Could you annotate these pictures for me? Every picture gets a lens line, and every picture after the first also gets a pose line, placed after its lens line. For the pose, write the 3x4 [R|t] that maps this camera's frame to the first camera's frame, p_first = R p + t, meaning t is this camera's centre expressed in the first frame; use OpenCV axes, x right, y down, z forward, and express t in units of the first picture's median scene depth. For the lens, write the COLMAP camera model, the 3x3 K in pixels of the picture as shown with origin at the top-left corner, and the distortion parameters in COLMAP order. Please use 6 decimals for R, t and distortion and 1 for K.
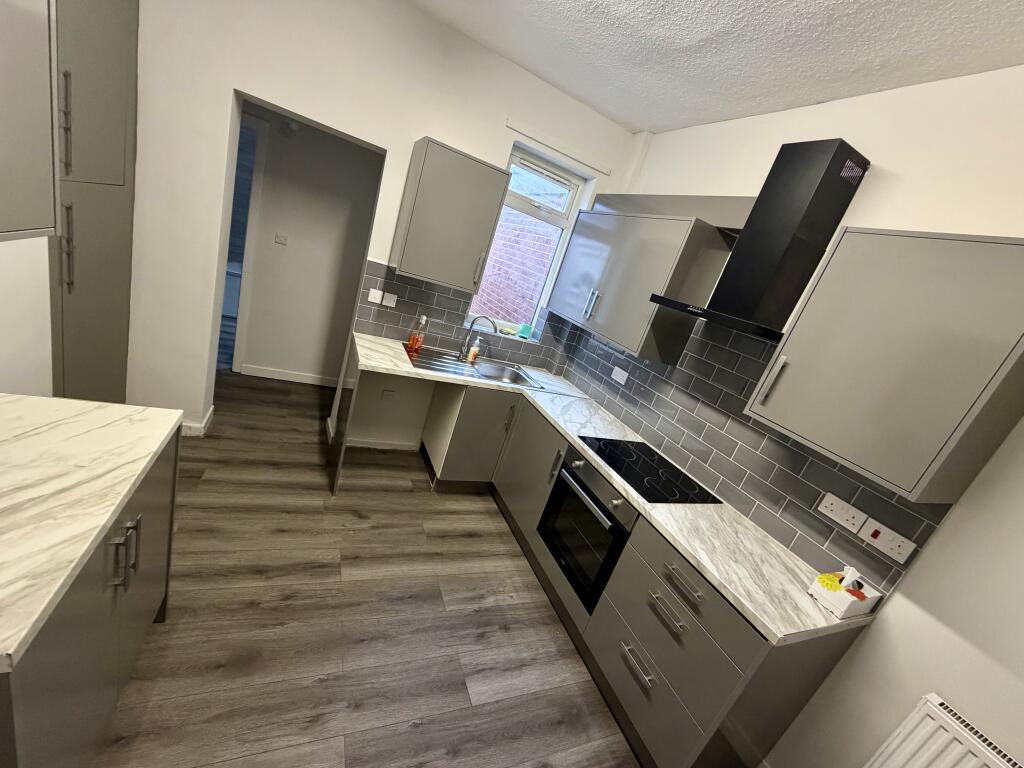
lens RADIAL K [[417.7, 0, 512.0], [0, 417.7, 384.0], [0, 0, 1]] dist [-0.000138, 0.000069]
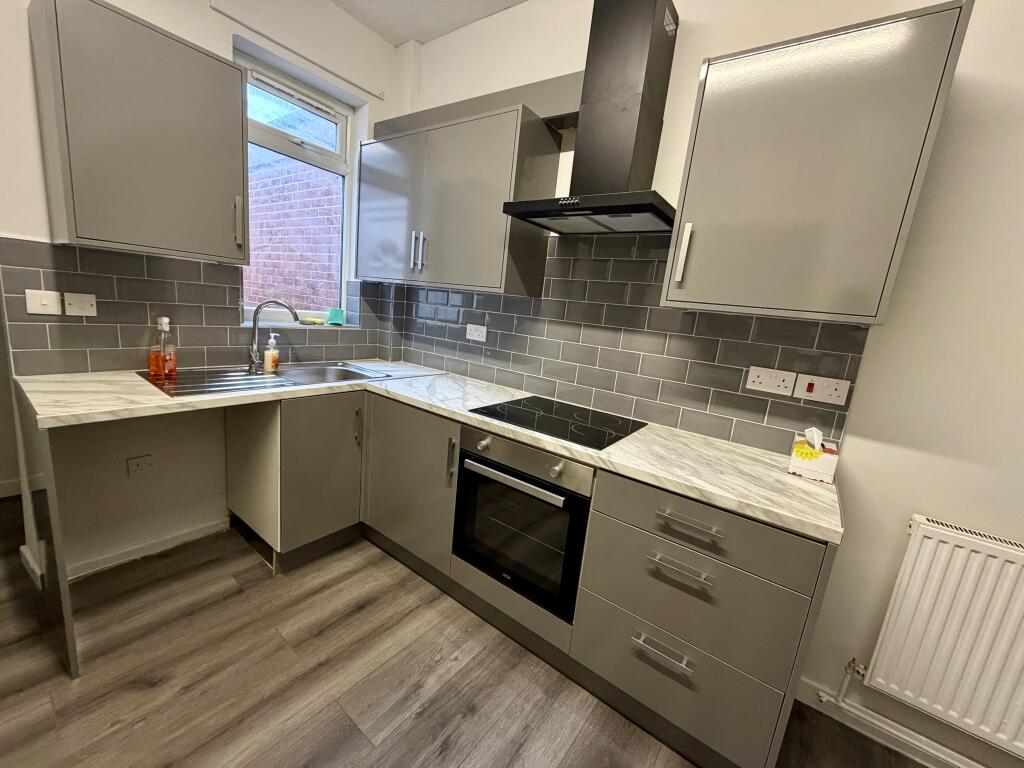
lens RADIAL K [[410.4, 0, 512.0], [0, 410.4, 384.0], [0, 0, 1]] dist [-0.000841, -0.000288]
pose [[0.851564, -0.302120, 0.428441, -0.067529], [0.305237, 0.950168, 0.063335, 0.050722], [-0.426226, 0.076842, 0.901347, 0.270414]]
